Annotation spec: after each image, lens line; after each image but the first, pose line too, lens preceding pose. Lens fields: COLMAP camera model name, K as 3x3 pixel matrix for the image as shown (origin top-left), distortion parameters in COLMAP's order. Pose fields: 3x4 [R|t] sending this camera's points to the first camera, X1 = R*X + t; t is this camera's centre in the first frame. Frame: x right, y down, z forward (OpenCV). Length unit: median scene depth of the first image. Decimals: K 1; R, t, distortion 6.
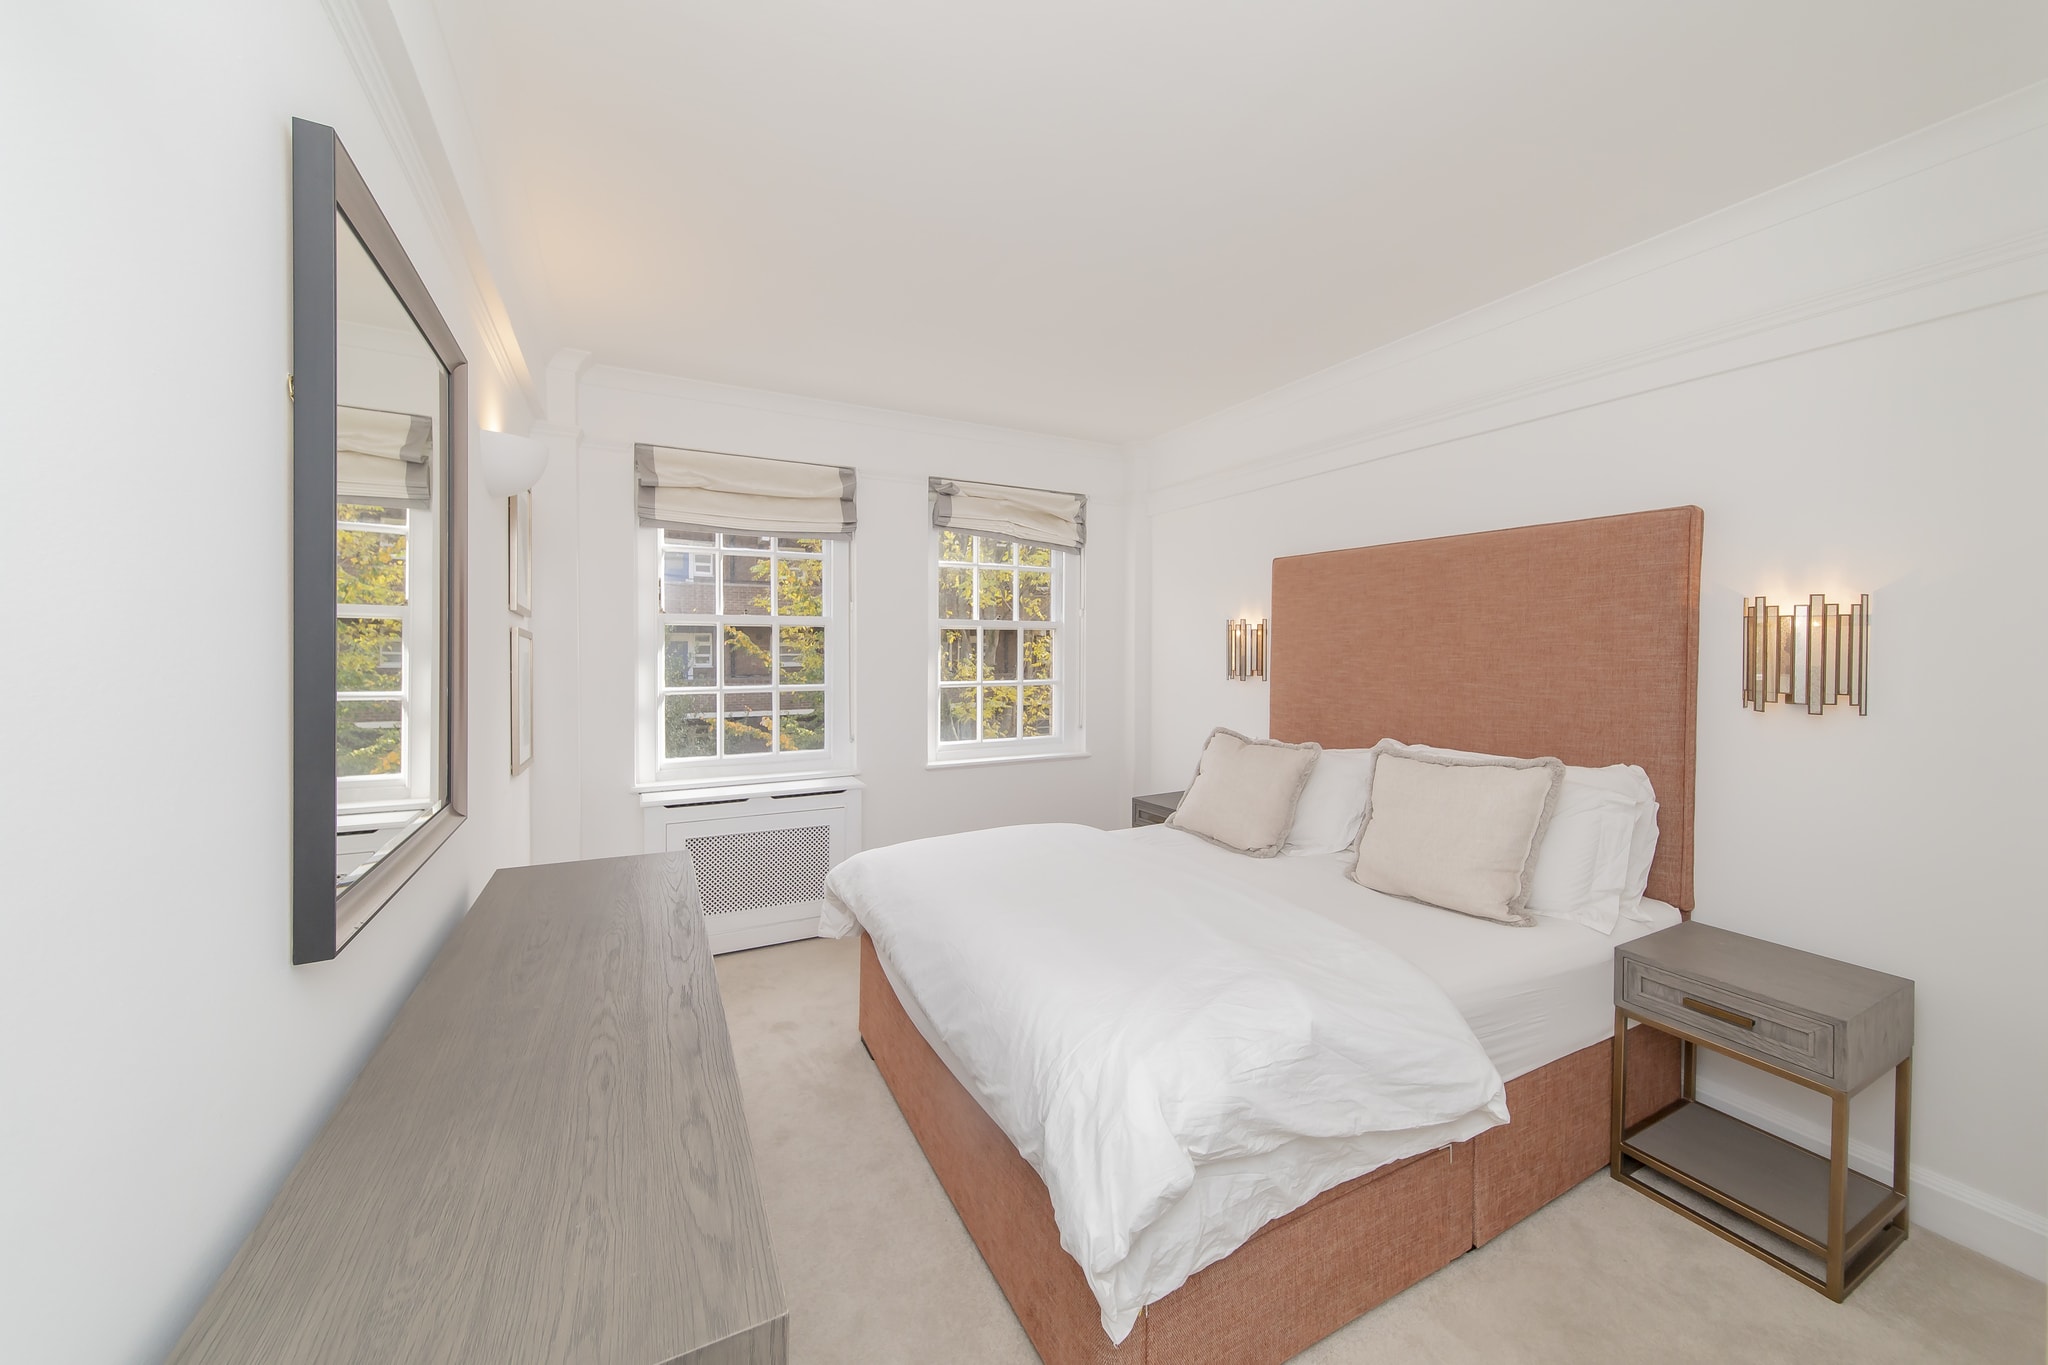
lens RADIAL K [[740.6, 0, 1003.6], [0, 740.6, 697.7], [0, 0, 1]] dist [0.007623, -0.000162]
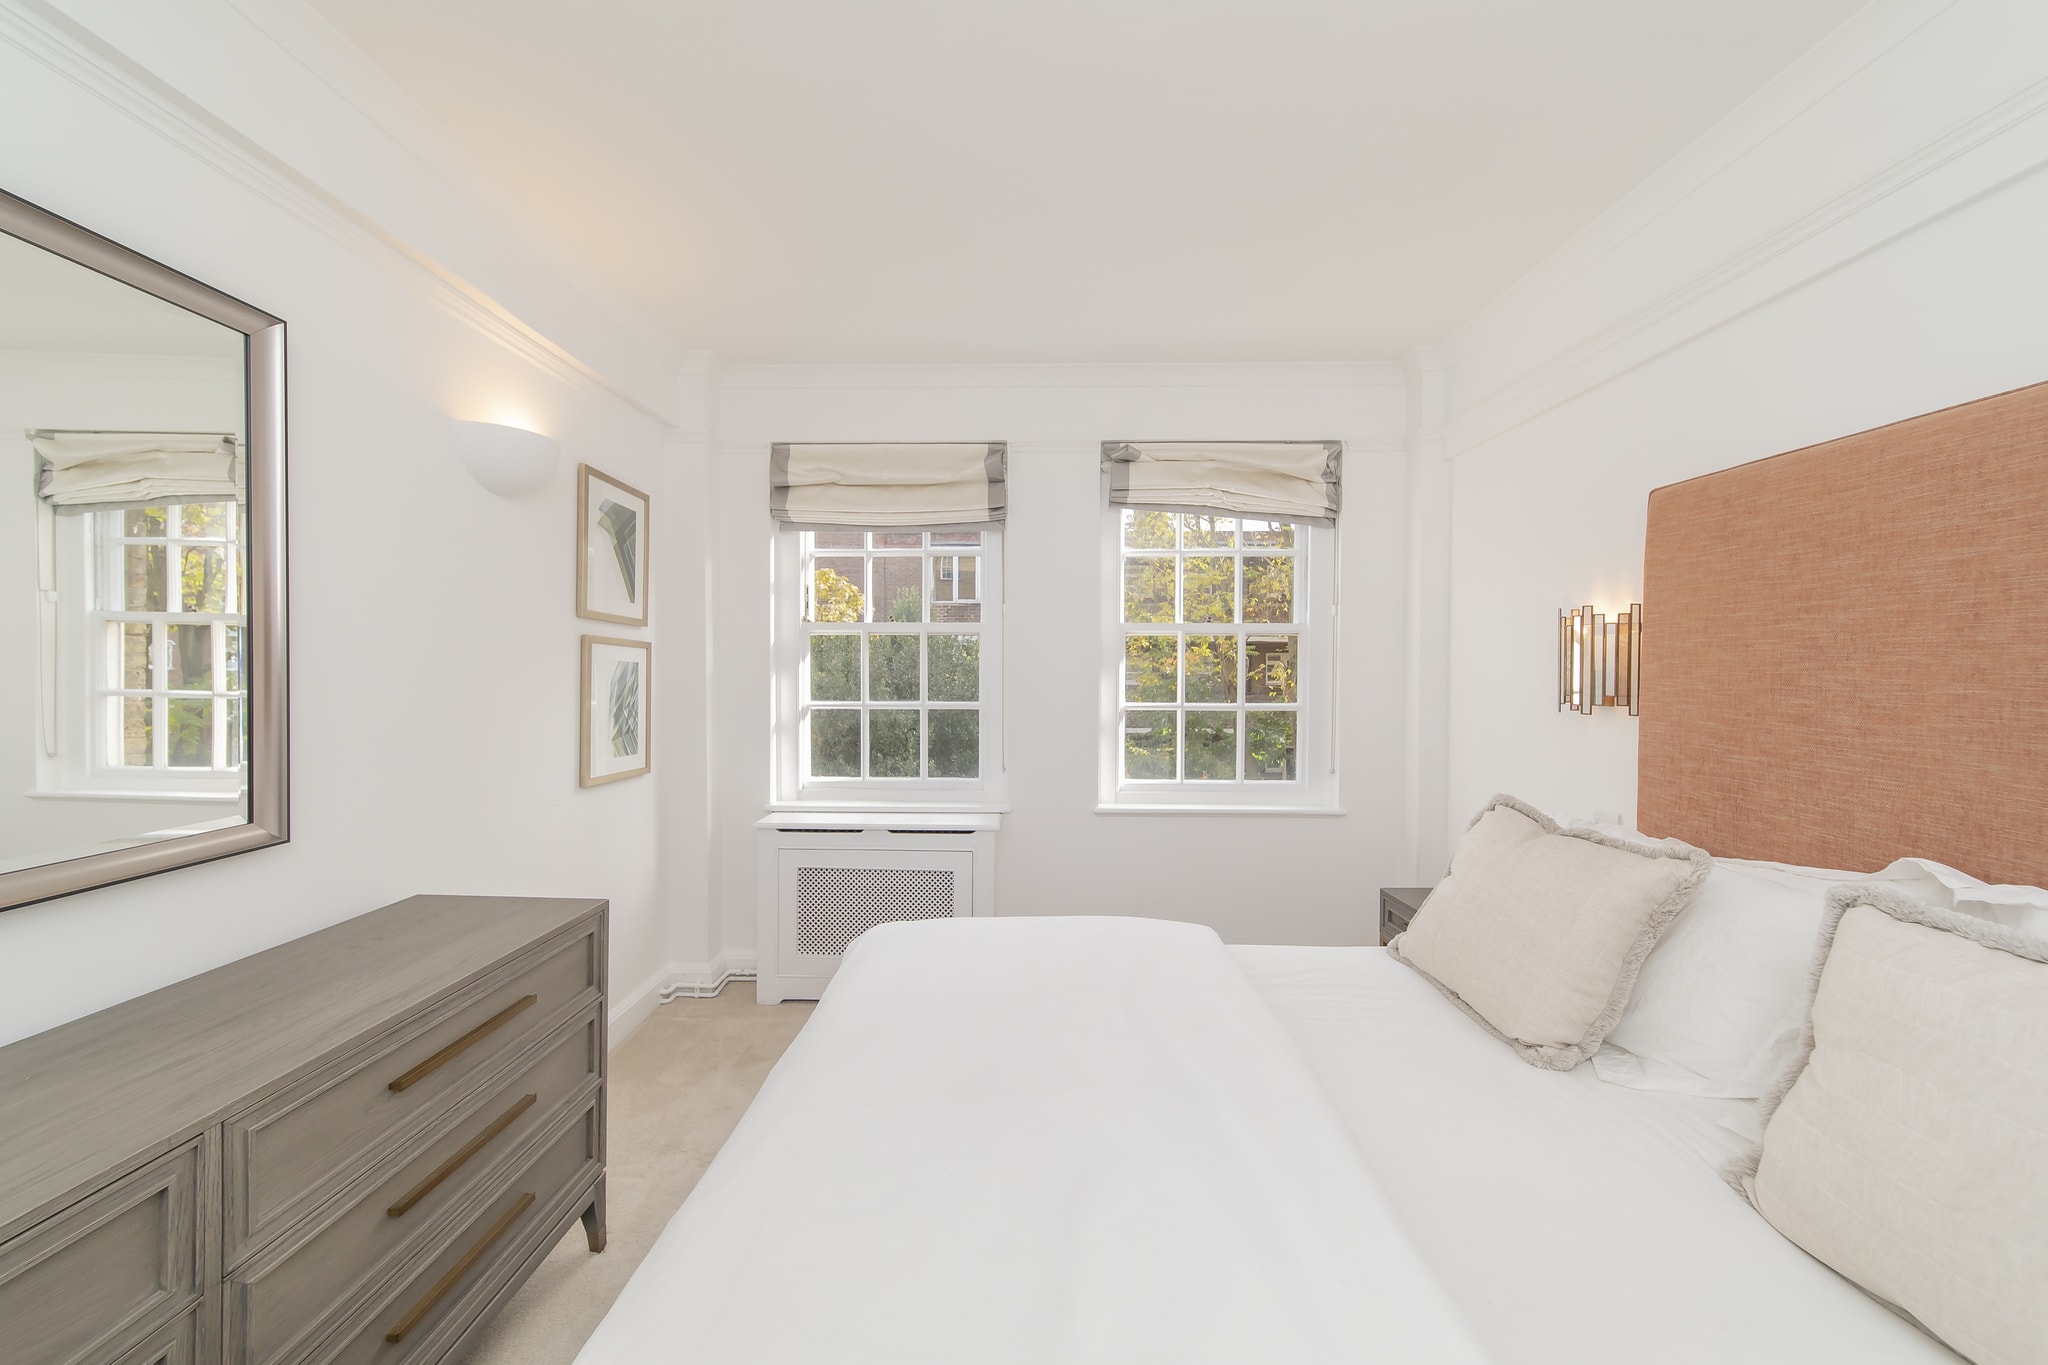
lens RADIAL K [[740.6, 0, 1003.6], [0, 740.6, 697.7], [0, 0, 1]] dist [0.007623, -0.000162]
pose [[0.878926, 0.022476, -0.476428, 0.200754], [-0.034529, 0.999267, -0.016559, -0.010347], [0.475706, 0.031004, 0.879058, 0.284034]]
